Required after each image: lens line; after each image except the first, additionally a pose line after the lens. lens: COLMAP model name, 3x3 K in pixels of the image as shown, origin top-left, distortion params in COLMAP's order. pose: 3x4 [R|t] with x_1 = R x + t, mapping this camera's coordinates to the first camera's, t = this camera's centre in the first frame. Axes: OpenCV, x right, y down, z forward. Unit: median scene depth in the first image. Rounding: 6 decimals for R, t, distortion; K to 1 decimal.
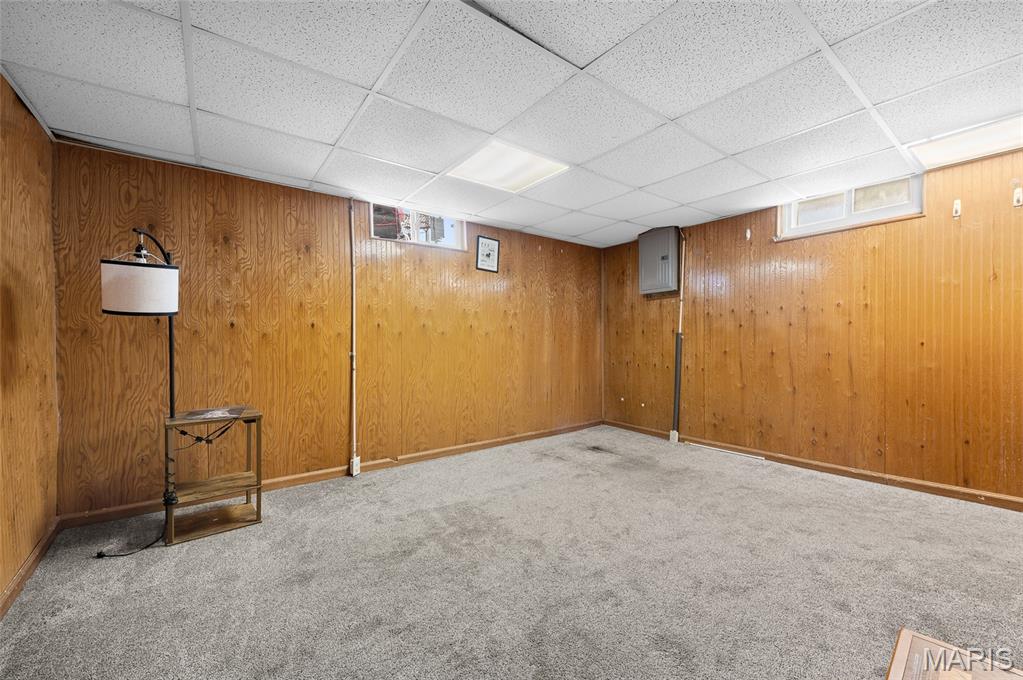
lens RADIAL K [[414.5, 0, 511.8], [0, 414.5, 341.7], [0, 0, 1]] dist [-0.007095, -0.000910]
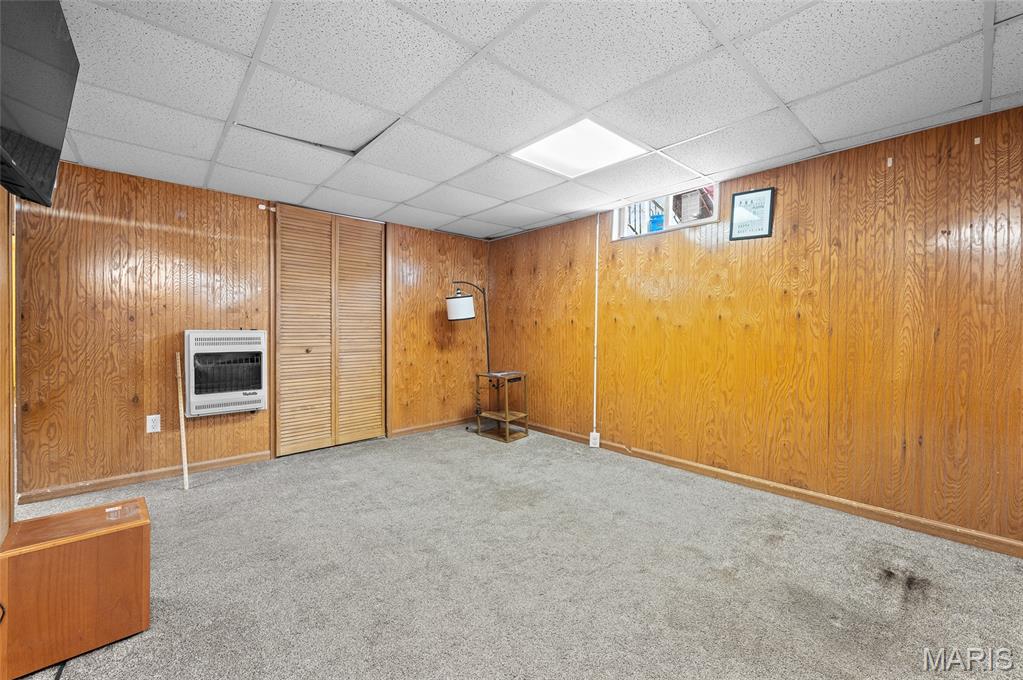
lens RADIAL K [[414.5, 0, 510.4], [0, 414.5, 333.5], [0, 0, 1]] dist [-0.007095, -0.000910]
pose [[0.059339, 0.012062, -0.998165, 0.700891], [-0.009674, 0.999887, 0.011508, -0.012669], [0.998191, 0.008973, 0.059449, 0.613118]]
